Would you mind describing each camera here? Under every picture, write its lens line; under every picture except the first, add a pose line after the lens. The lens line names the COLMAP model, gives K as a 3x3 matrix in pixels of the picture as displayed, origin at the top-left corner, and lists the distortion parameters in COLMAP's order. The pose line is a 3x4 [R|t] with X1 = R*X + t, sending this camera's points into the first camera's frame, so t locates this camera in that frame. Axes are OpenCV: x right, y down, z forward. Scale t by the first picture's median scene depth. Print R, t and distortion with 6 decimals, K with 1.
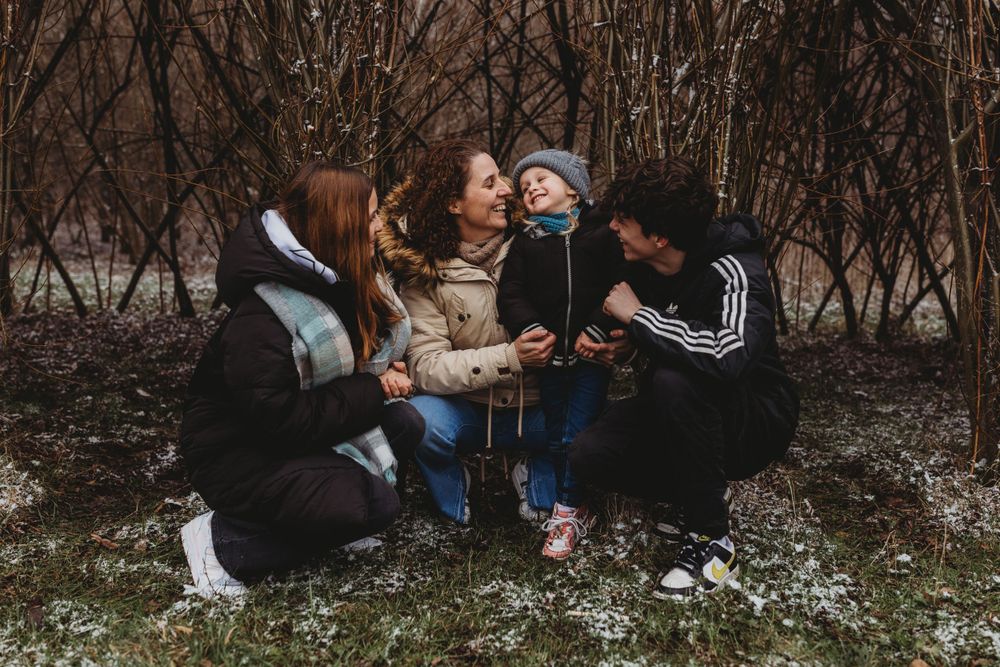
lens RADIAL K [[992.4, 0, 501.8], [0, 992.4, 333.2], [0, 0, 1]] dist [0.002392, -0.007701]
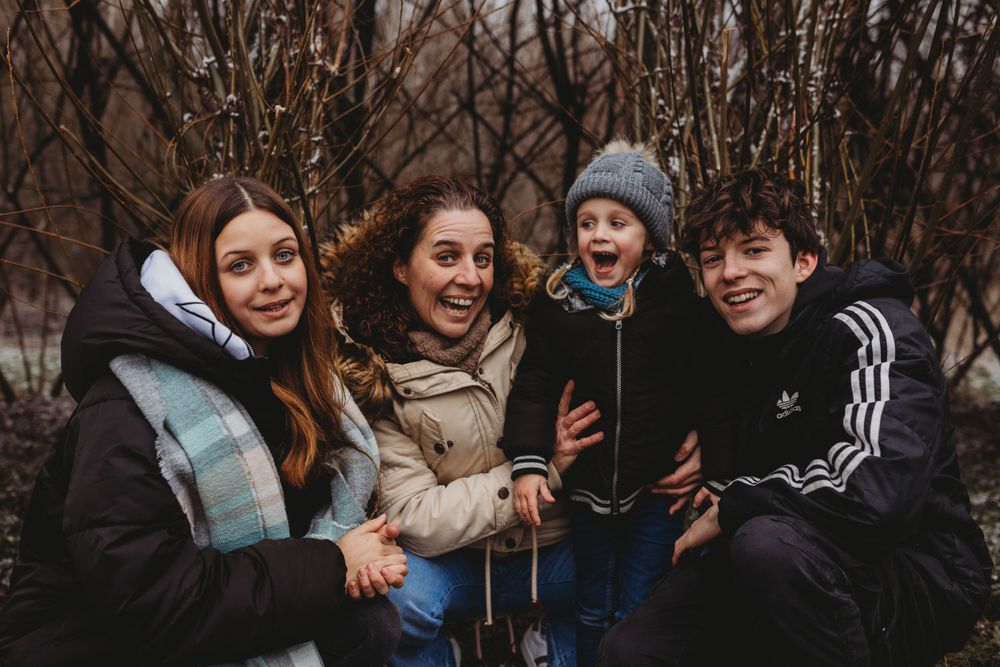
lens RADIAL K [[969.2, 0, 500.0], [0, 969.2, 333.5], [0, 0, 1]] dist [-0.004014, 0.002816]
pose [[0.999657, -0.024644, 0.008882, -0.003455], [0.025143, 0.997799, -0.061365, -0.016880], [-0.007351, 0.061567, 0.998076, 0.172717]]
